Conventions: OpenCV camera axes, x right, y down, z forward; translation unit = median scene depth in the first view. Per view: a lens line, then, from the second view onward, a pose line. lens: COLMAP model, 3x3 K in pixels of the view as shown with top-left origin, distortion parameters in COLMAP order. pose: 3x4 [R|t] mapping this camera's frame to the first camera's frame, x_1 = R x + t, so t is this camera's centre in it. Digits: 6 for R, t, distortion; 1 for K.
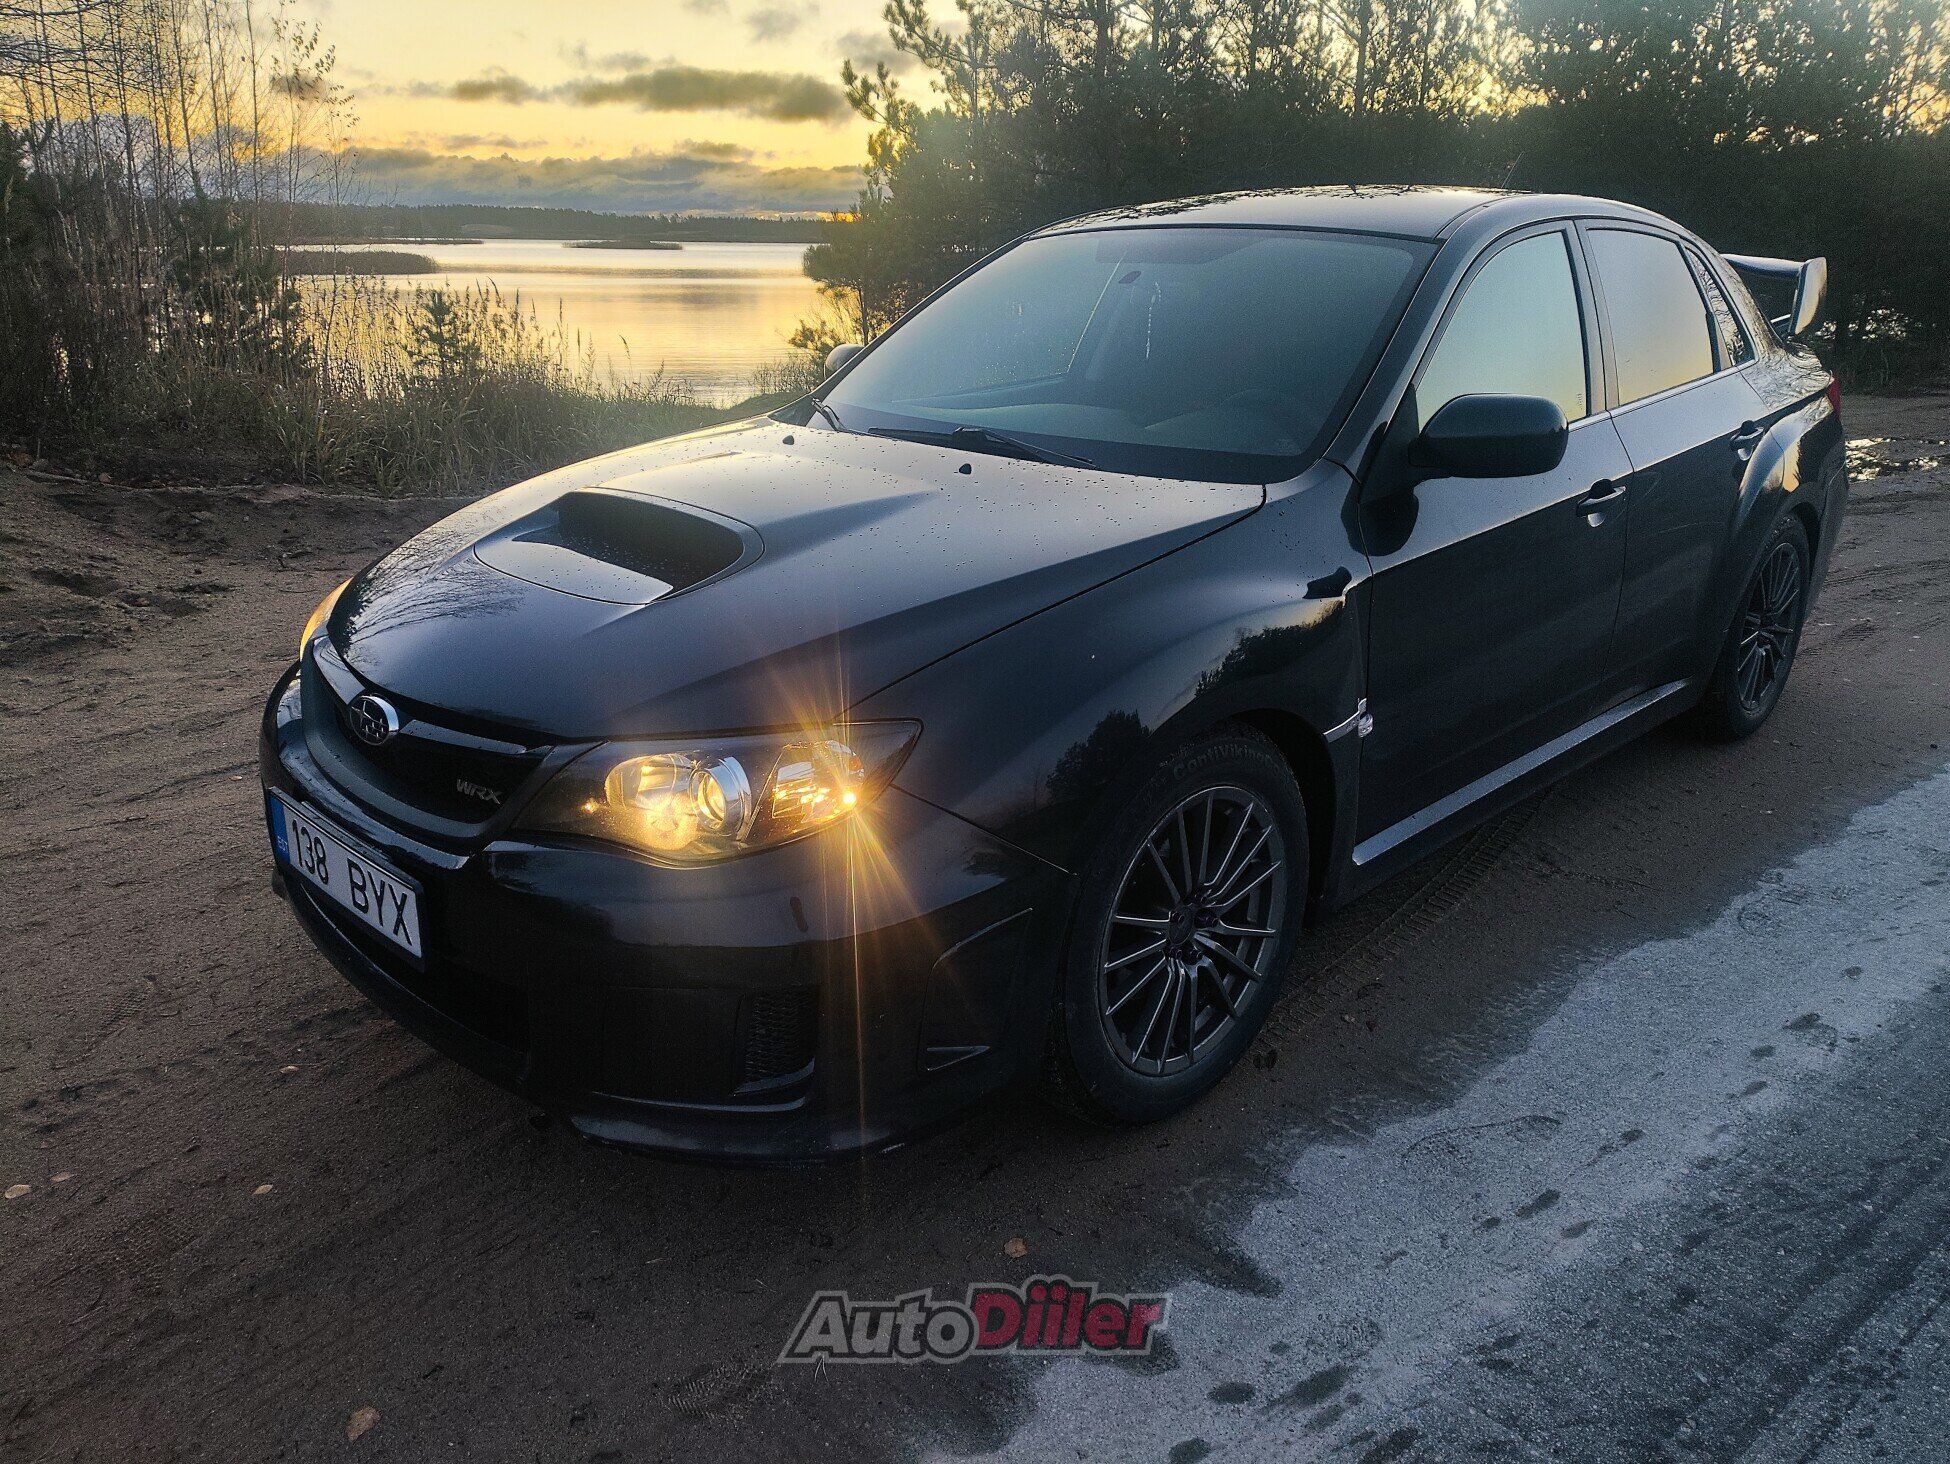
lens RADIAL K [[1447.4, 0, 972.4], [0, 1447.4, 727.1], [0, 0, 1]] dist [-0.029729, 0.013994]
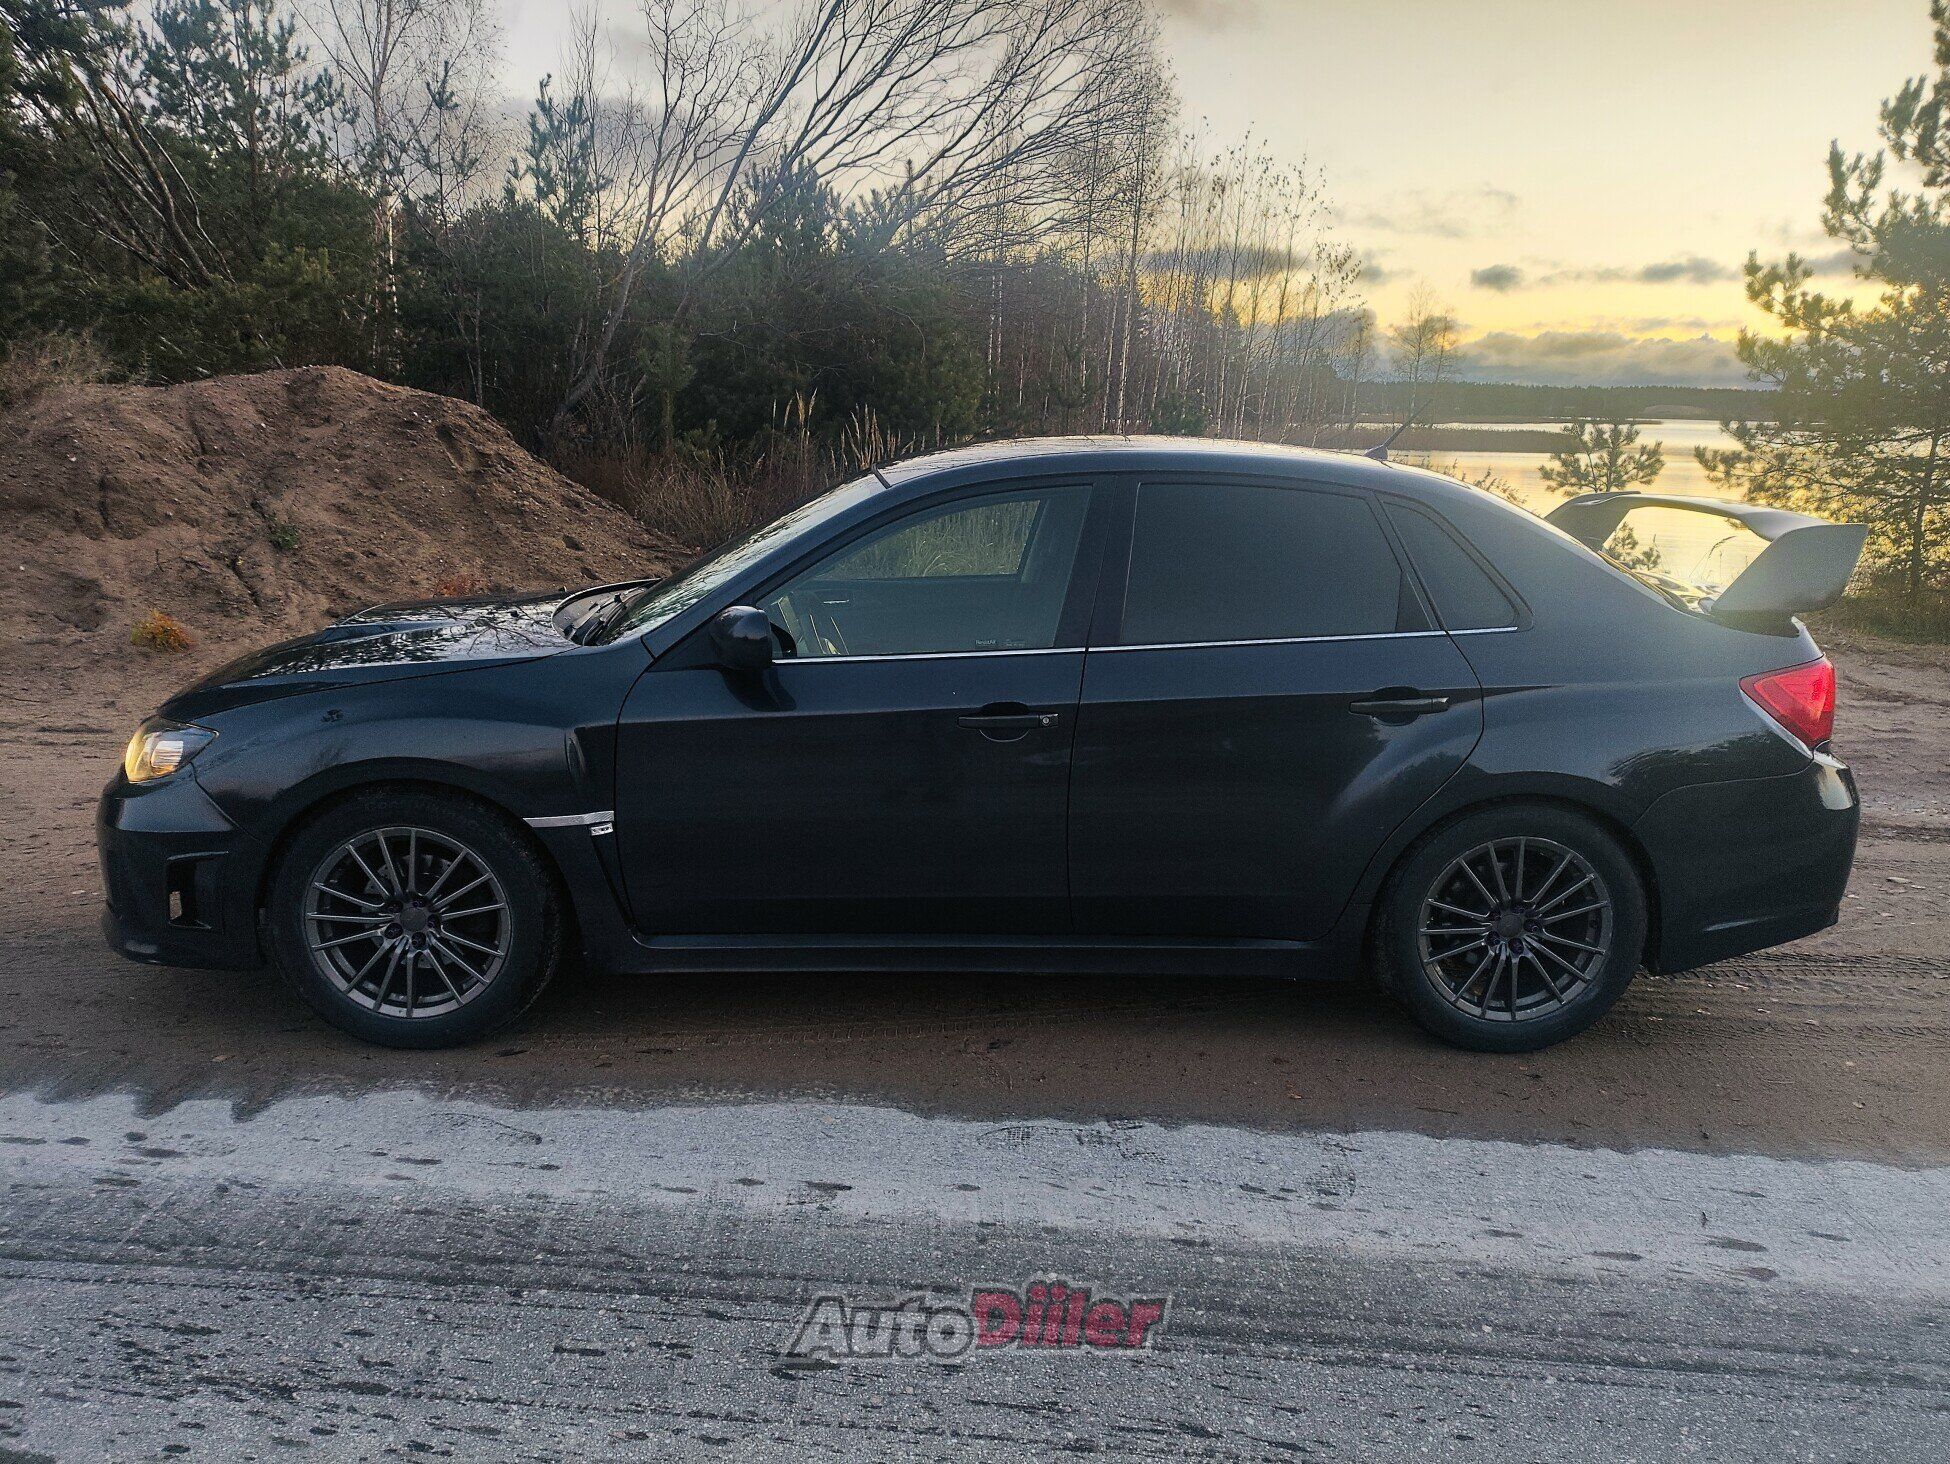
lens RADIAL K [[1447.4, 0, 972.9], [0, 1447.4, 736.5], [0, 0, 1]] dist [-0.029729, 0.013994]
pose [[0.736079, 0.156496, -0.658557, 1.708022], [-0.227007, 0.973636, -0.022360, -0.165082], [0.637696, 0.165956, 0.752199, 0.236730]]
